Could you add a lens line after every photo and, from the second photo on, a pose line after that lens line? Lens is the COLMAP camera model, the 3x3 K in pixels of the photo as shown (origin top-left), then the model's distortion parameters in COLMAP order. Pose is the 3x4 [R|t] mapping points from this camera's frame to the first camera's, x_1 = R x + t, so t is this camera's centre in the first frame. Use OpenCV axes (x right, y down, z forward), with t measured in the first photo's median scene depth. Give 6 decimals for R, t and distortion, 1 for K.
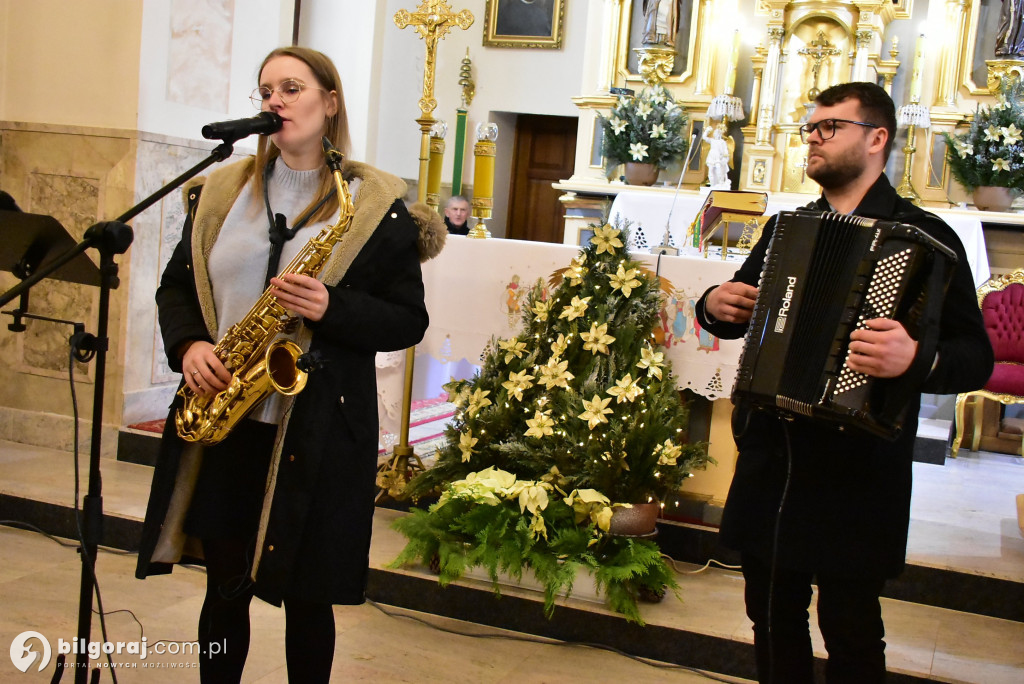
lens RADIAL K [[1261.0, 0, 512.0], [0, 1261.0, 342.0], [0, 0, 1]] dist [0.009858, 0.046631]
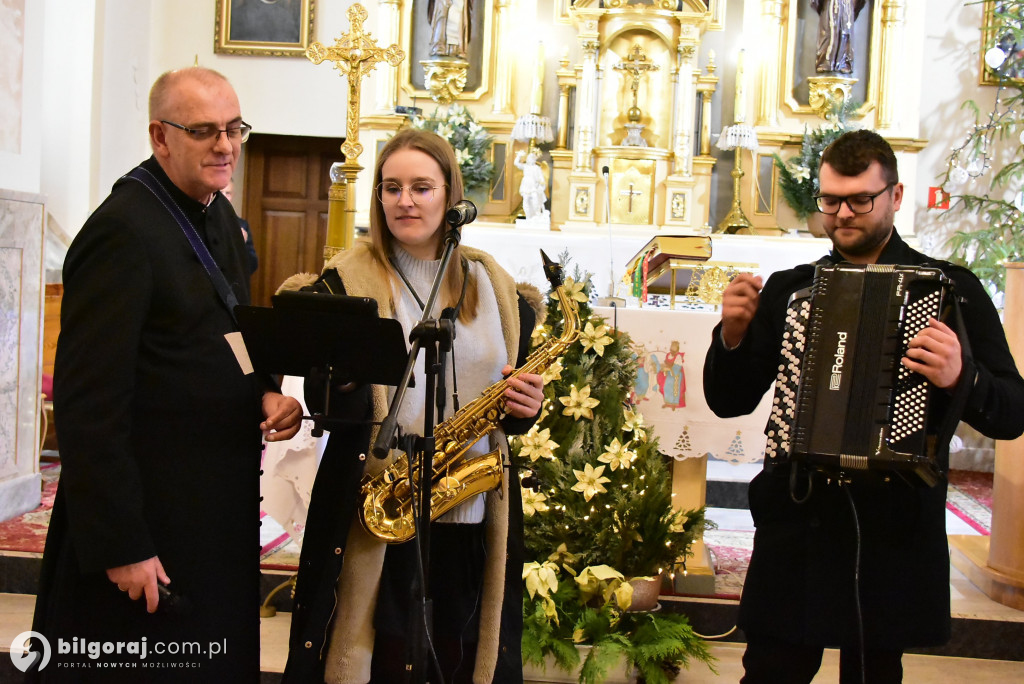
lens RADIAL K [[1597.9, 0, 512.4], [0, 1597.9, 342.4], [0, 0, 1]] dist [-0.020238, 0.100345]
pose [[0.959030, -0.050066, 0.278845, -0.230243], [0.058896, 0.997990, -0.023373, -0.016818], [-0.277115, 0.038838, 0.960052, -0.083602]]
